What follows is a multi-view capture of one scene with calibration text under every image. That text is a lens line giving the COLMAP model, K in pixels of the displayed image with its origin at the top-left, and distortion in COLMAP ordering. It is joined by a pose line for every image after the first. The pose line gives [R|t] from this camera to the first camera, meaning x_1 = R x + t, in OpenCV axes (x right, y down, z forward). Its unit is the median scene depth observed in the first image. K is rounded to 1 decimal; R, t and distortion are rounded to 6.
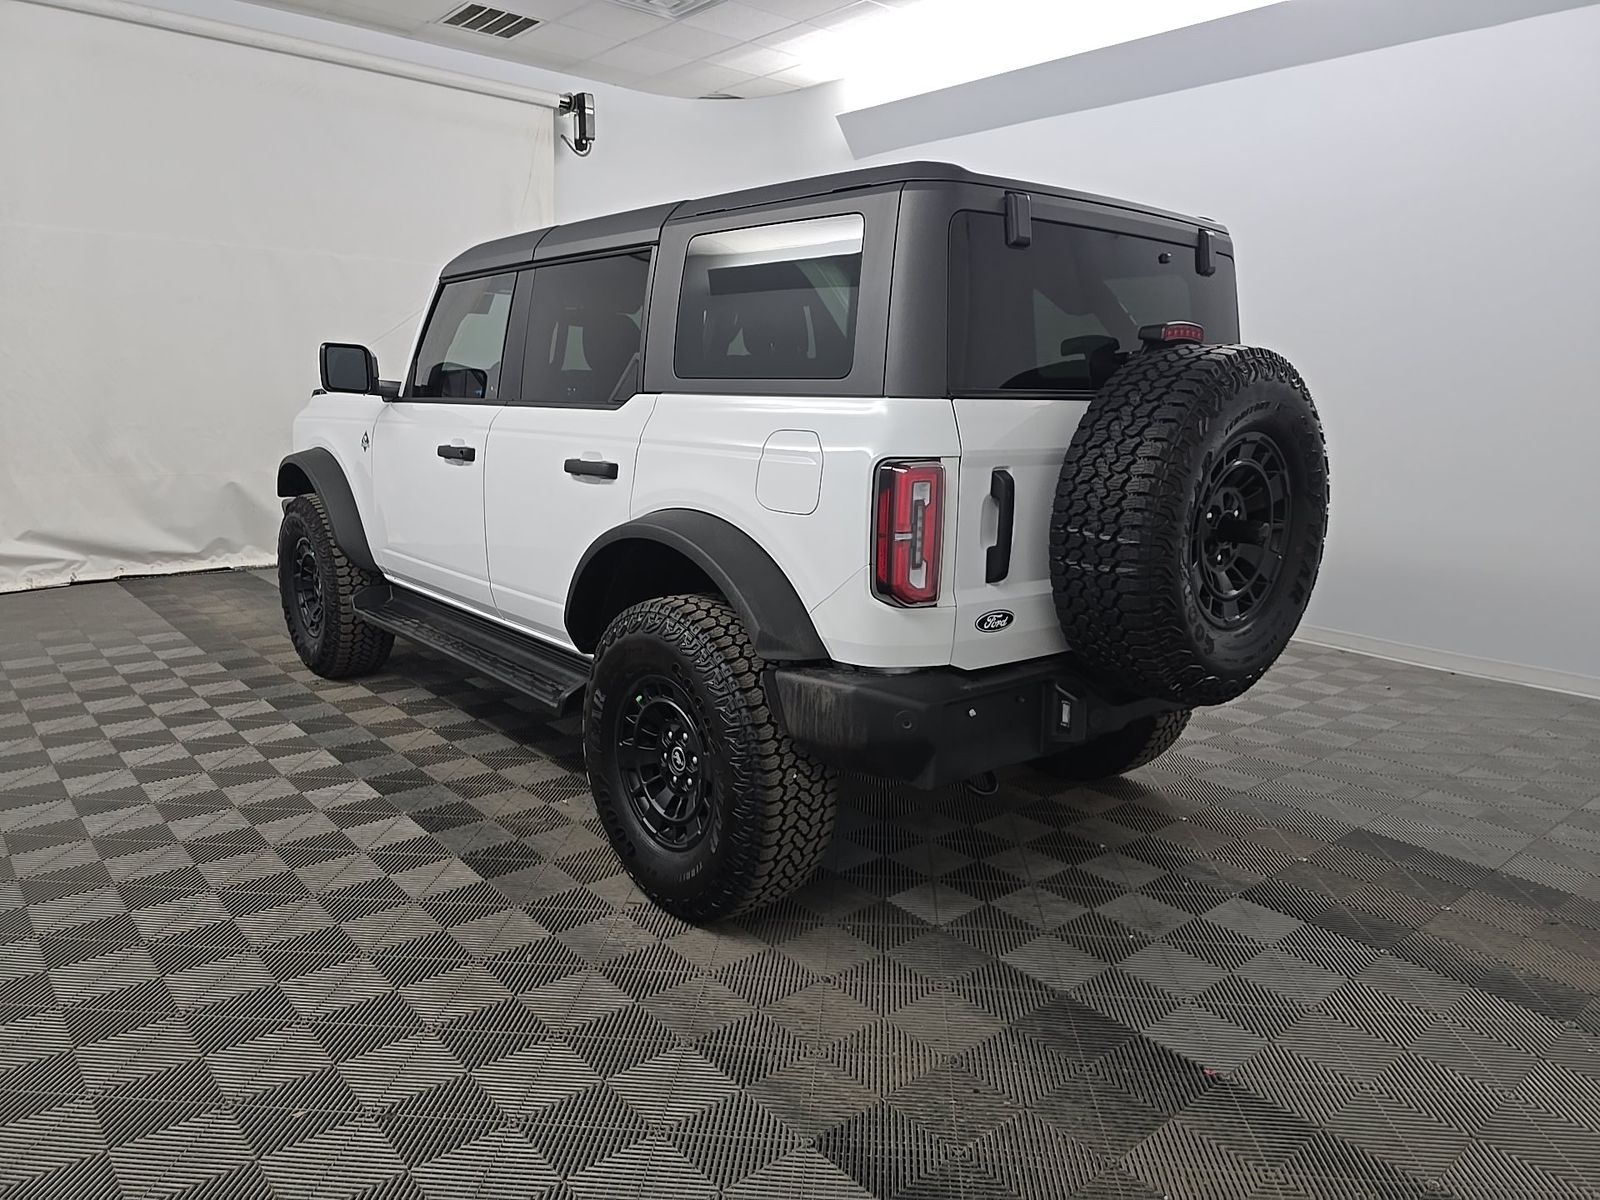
lens RADIAL K [[1085.4, 0, 827.6], [0, 1085.4, 593.7], [0, 0, 1]] dist [0.018946, 0.000895]
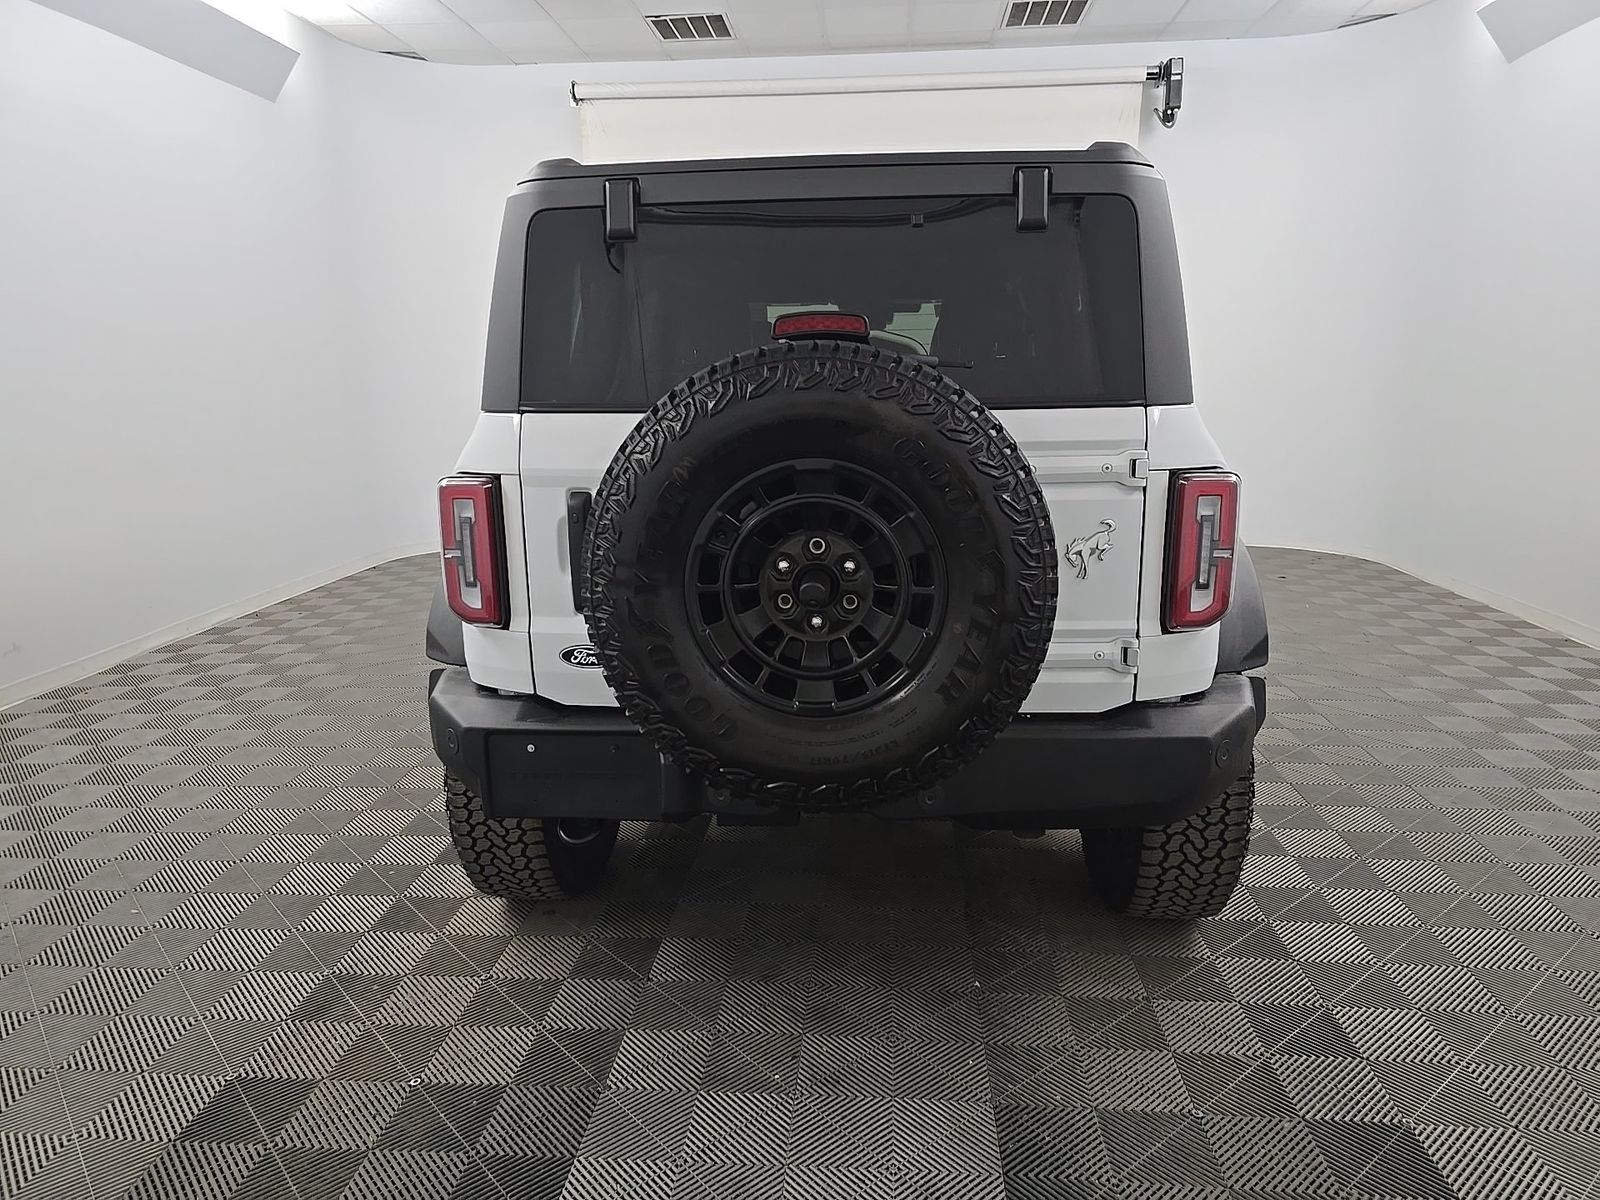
lens RADIAL K [[1085.4, 0, 827.6], [0, 1085.4, 593.7], [0, 0, 1]] dist [0.018946, 0.000895]
pose [[0.704481, 0.119798, -0.699539, 0.866949], [-0.109001, 0.992220, 0.060149, -0.097004], [0.701302, 0.033876, 0.712059, 0.461857]]
